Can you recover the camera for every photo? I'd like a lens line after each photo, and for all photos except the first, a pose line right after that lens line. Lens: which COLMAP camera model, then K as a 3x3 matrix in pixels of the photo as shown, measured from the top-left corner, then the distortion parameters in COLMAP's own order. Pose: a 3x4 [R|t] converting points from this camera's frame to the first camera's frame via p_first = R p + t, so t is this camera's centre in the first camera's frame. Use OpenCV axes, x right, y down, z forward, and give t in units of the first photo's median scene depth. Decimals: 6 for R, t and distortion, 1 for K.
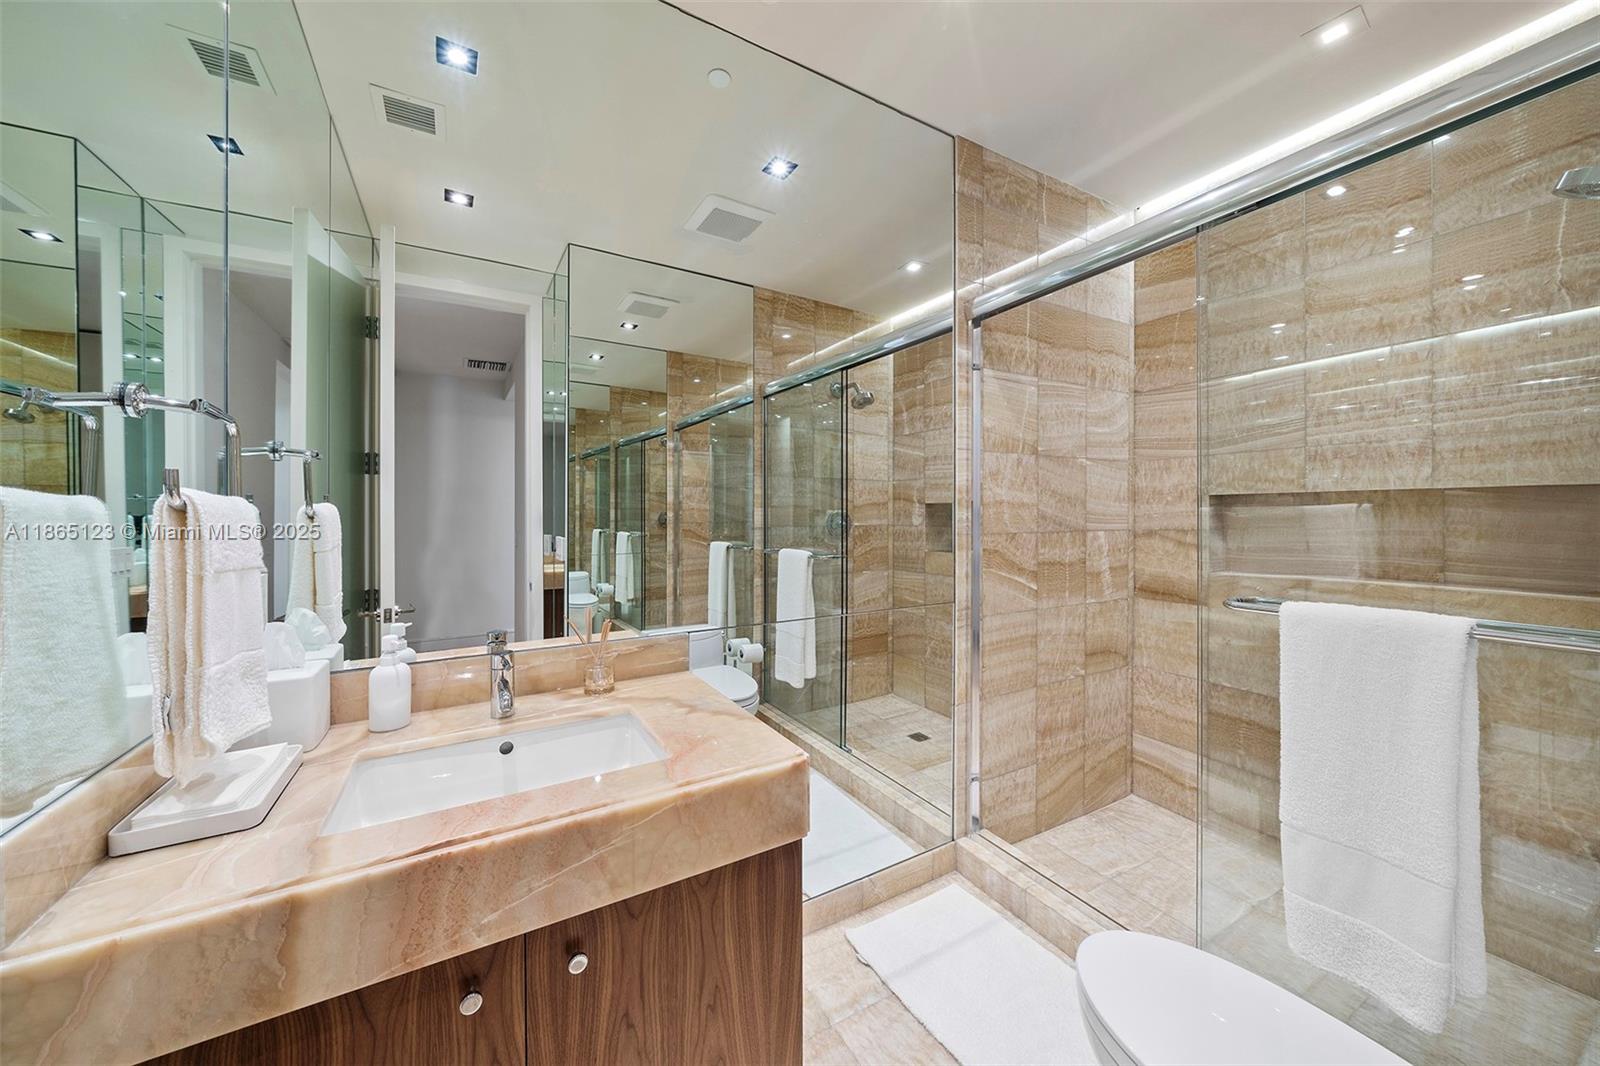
lens RADIAL K [[559.2, 0, 796.3], [0, 559.2, 525.7], [0, 0, 1]] dist [-0.002677, -0.000050]
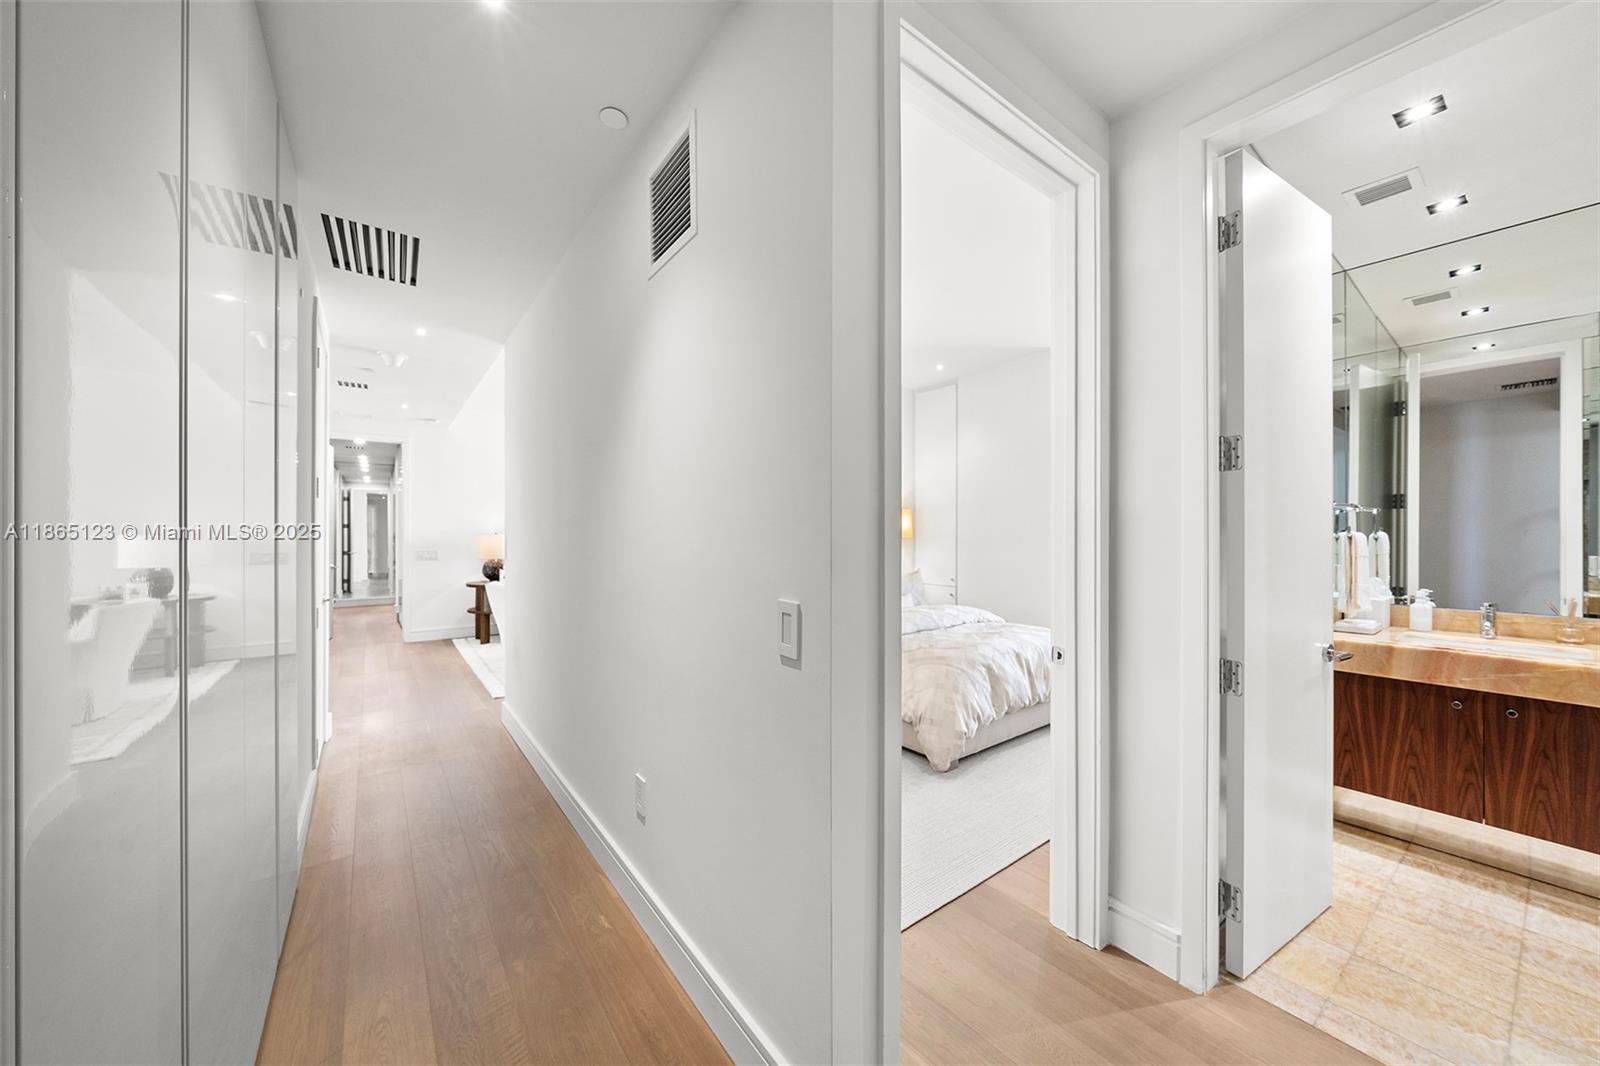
lens RADIAL K [[559.2, 0, 796.3], [0, 559.2, 538.5], [0, 0, 1]] dist [-0.002677, -0.000050]
pose [[0.117580, 0.002548, -0.993060, 1.746771], [-0.010558, 0.999943, 0.001315, 0.009616], [0.993007, 0.010330, 0.117600, -2.557243]]
